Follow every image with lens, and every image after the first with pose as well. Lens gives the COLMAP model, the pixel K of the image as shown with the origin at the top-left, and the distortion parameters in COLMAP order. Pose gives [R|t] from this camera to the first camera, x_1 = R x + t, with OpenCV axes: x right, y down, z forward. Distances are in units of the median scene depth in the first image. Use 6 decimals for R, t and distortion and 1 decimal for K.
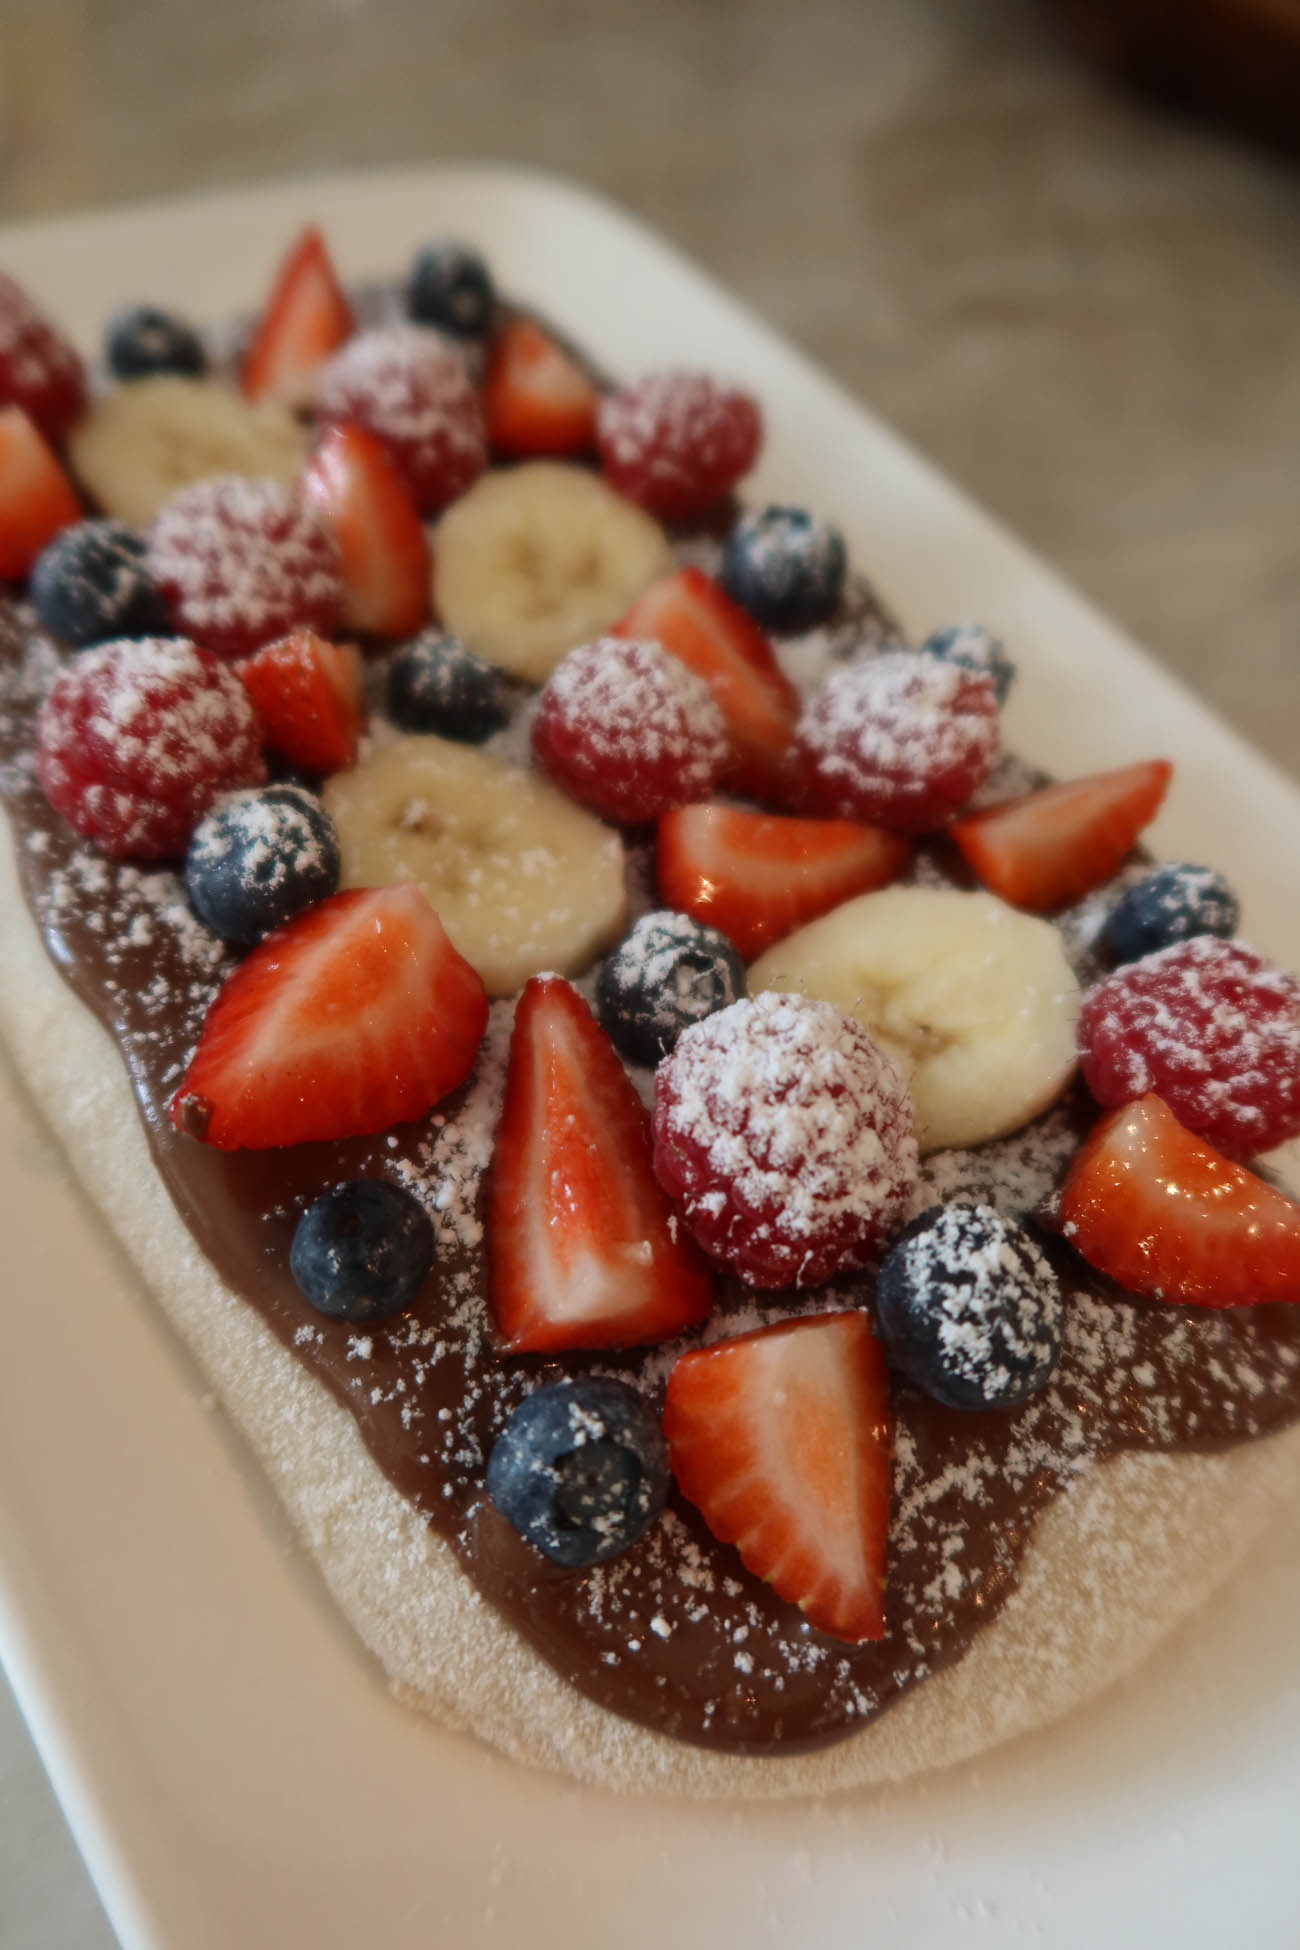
lens RADIAL K [[1300.0, 0, 652.3], [0, 1300.0, 976.0], [0, 0, 1]] dist [-0.029558, 0.006031]
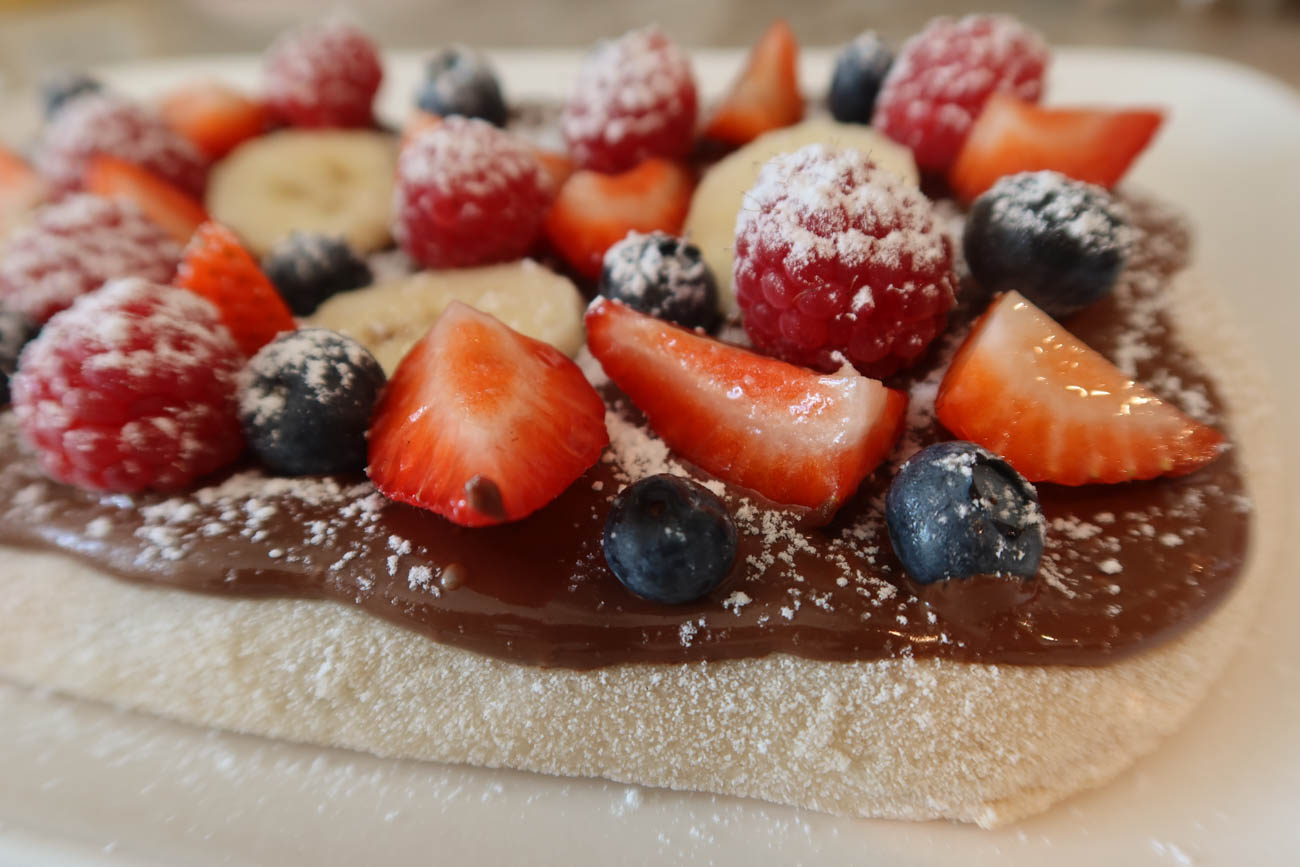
lens RADIAL K [[866.7, 0, 648.8], [0, 866.7, 432.6], [0, 0, 1]] dist [-0.029558, 0.006031]
pose [[0.714980, -0.602711, 0.354321, -0.439209], [0.657079, 0.752415, -0.046031, 0.171691], [-0.238853, 0.265728, 0.933990, 0.337700]]
